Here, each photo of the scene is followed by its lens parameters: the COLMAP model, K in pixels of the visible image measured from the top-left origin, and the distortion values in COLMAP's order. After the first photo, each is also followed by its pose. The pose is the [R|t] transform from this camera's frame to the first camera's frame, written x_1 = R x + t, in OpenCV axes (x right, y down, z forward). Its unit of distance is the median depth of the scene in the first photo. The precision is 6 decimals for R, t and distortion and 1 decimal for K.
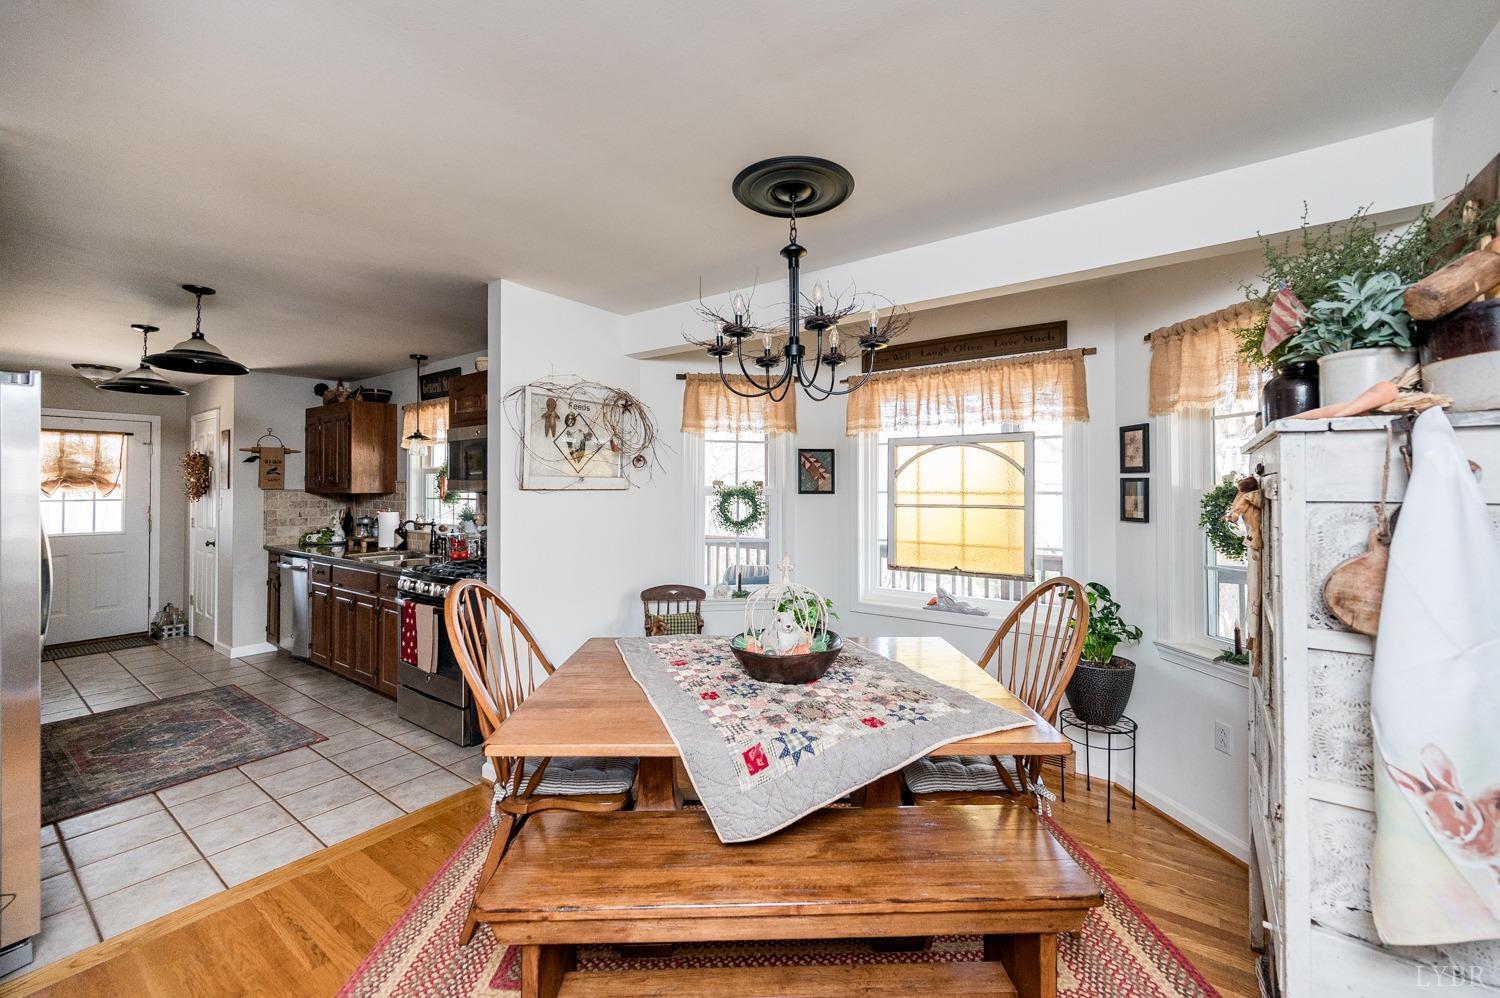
lens RADIAL K [[596.2, 0, 754.2], [0, 596.2, 486.1], [0, 0, 1]] dist [-0.003954, 0.000960]
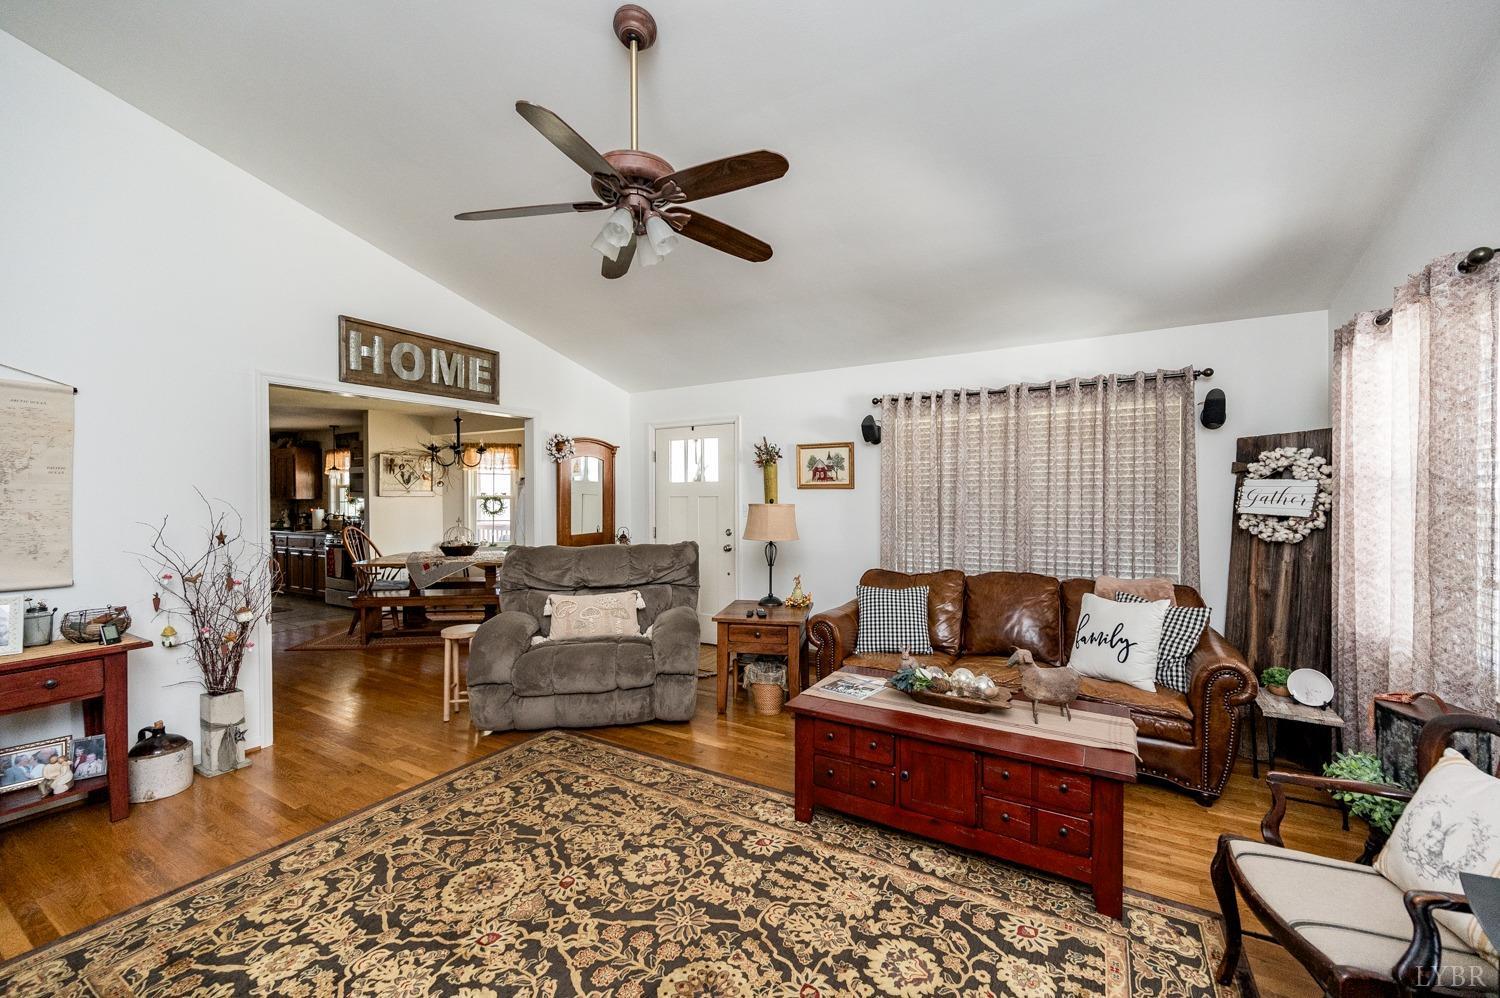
lens RADIAL K [[596.2, 0, 749.6], [0, 596.2, 503.5], [0, 0, 1]] dist [-0.003954, 0.000960]
pose [[0.996689, -0.001920, 0.081283, 0.543682], [0.000524, 0.999852, 0.017192, -0.004031], [-0.081304, -0.017093, 0.996543, -0.905789]]
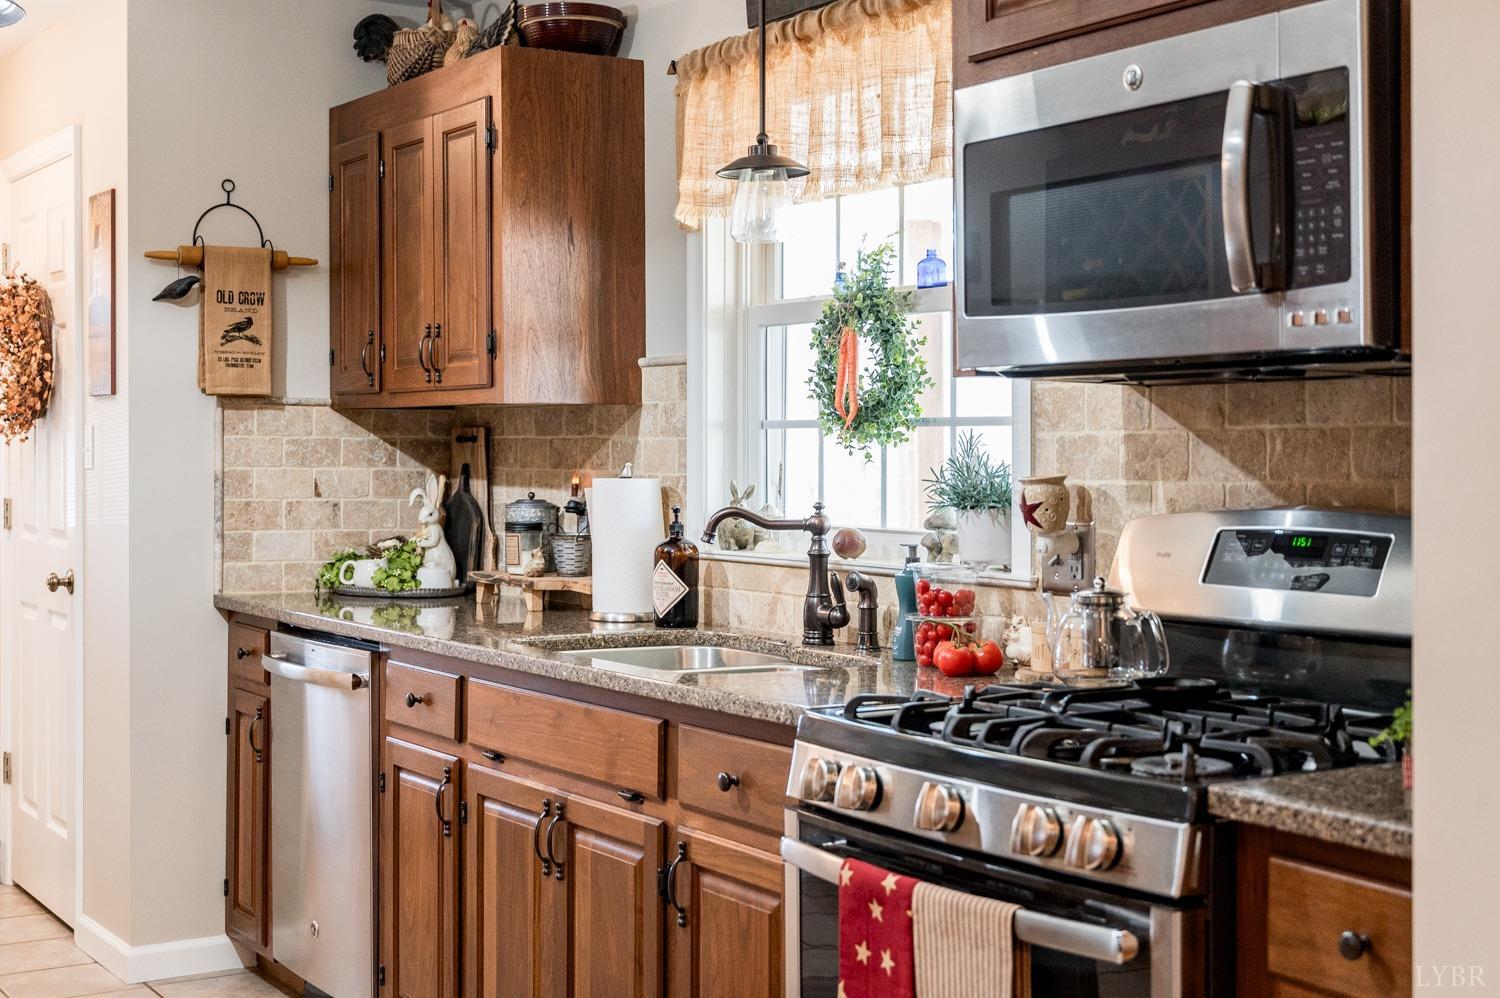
lens RADIAL K [[2026.8, 0, 750.3], [0, 2026.8, 497.3], [0, 0, 1]] dist [0.024510, 0.000000]
pose [[0.926575, 0.011686, -0.375927, -0.237836], [-0.001169, 0.999602, 0.028191, 0.027395], [0.376107, -0.025681, 0.926220, 0.212169]]
